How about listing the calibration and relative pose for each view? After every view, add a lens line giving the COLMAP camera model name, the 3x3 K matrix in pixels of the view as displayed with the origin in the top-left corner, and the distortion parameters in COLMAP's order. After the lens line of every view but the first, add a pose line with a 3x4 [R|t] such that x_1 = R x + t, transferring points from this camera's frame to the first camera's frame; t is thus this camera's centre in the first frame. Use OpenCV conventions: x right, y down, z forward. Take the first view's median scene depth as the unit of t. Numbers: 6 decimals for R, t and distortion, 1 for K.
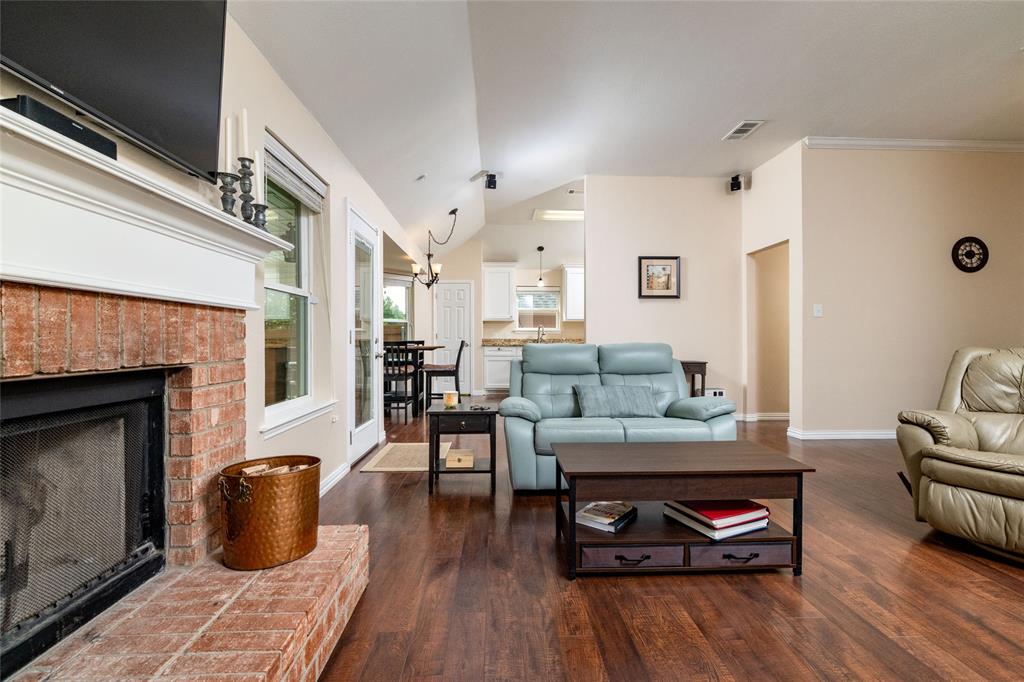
lens RADIAL K [[451.7, 0, 516.5], [0, 451.7, 338.6], [0, 0, 1]] dist [-0.000576, 0.000292]
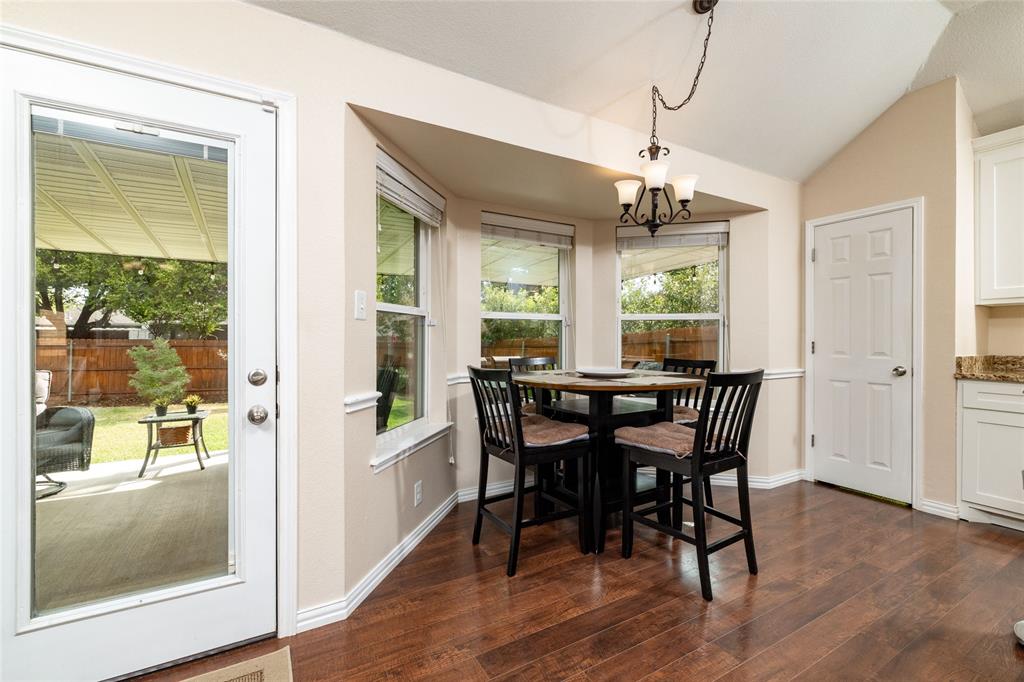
lens RADIAL K [[451.7, 0, 516.5], [0, 451.7, 338.6], [0, 0, 1]] dist [-0.000576, 0.000292]
pose [[0.454556, 0.001047, -0.890718, 0.080304], [0.000314, 0.999999, 0.001336, -0.014255], [0.890718, -0.000887, 0.454555, 0.533130]]
